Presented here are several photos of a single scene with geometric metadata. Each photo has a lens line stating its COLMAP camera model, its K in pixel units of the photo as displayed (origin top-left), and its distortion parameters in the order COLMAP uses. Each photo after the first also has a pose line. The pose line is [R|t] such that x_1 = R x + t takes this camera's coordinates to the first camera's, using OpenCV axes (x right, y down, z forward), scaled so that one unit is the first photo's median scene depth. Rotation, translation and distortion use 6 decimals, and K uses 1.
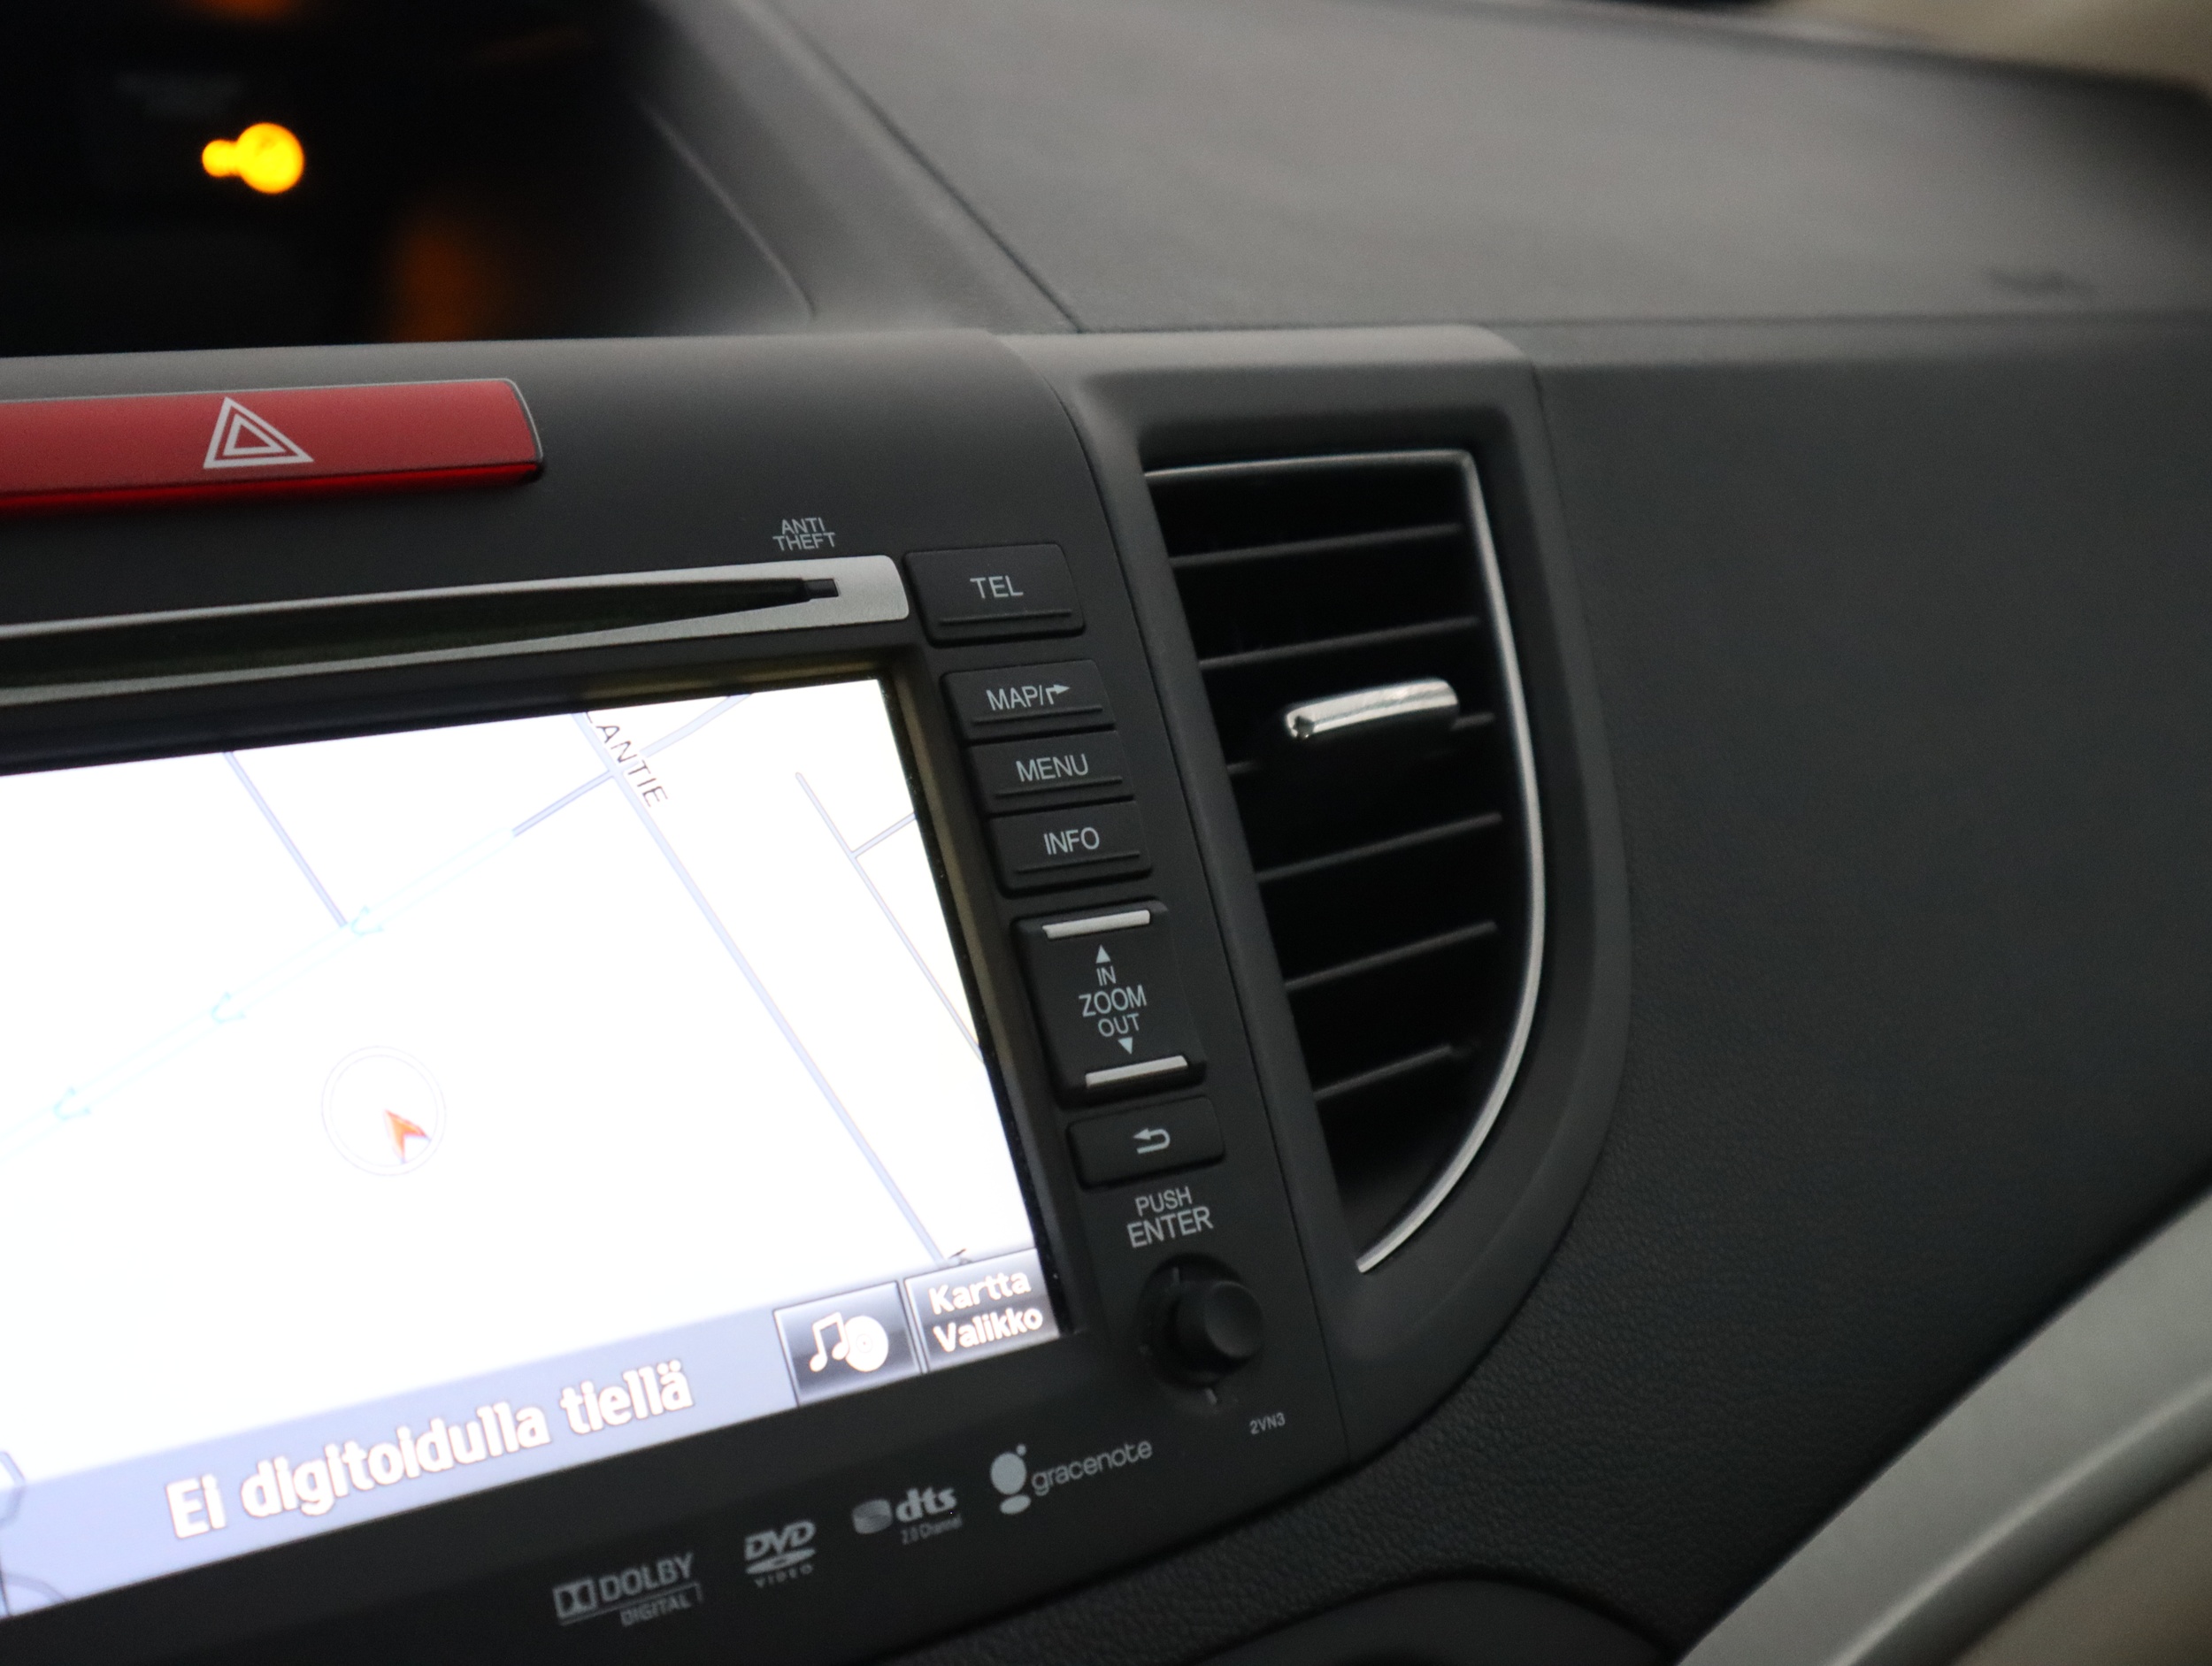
lens RADIAL K [[3214.7, 0, 1093.9], [0, 3214.7, 845.5], [0, 0, 1]] dist [0.044829, 0.000000]
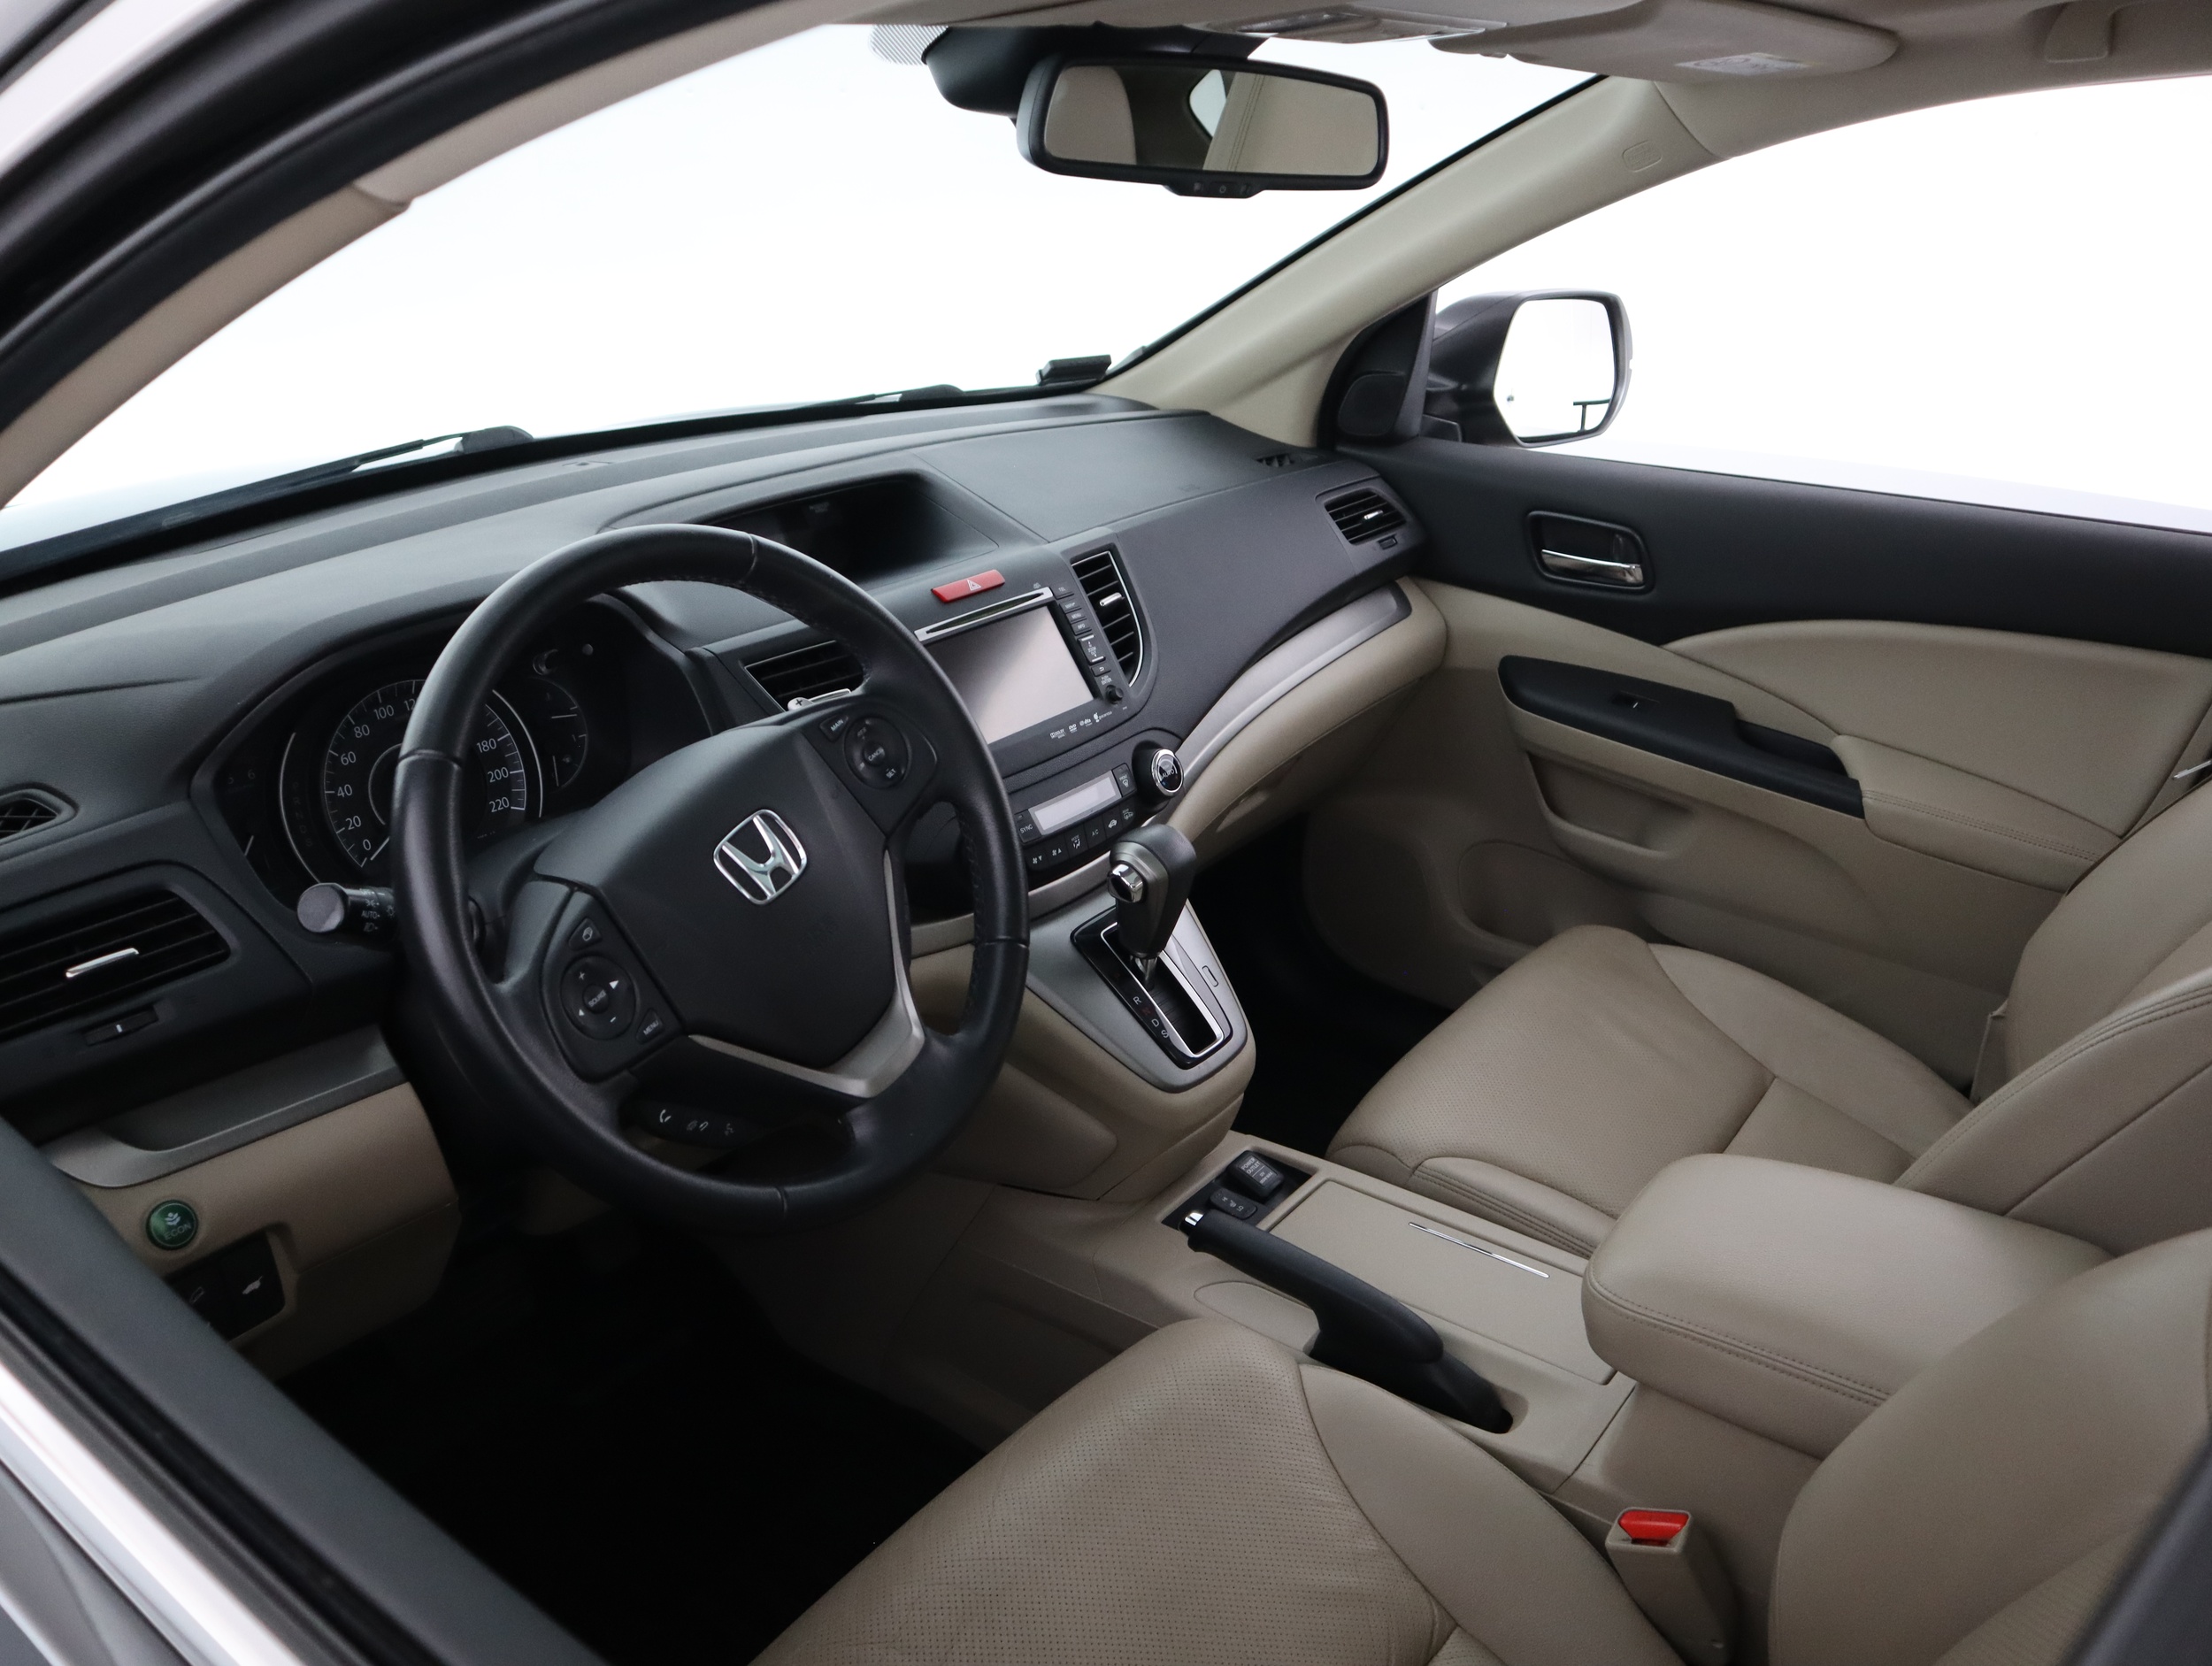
lens RADIAL K [[1712.9, 0, 1089.3], [0, 1712.9, 836.4], [0, 0, 1]] dist [0.000976, 0.002327]
pose [[0.957097, -0.179567, 0.227424, -0.907842], [0.154917, 0.980353, 0.122100, -0.005653], [-0.244881, -0.081630, 0.966111, -2.536474]]
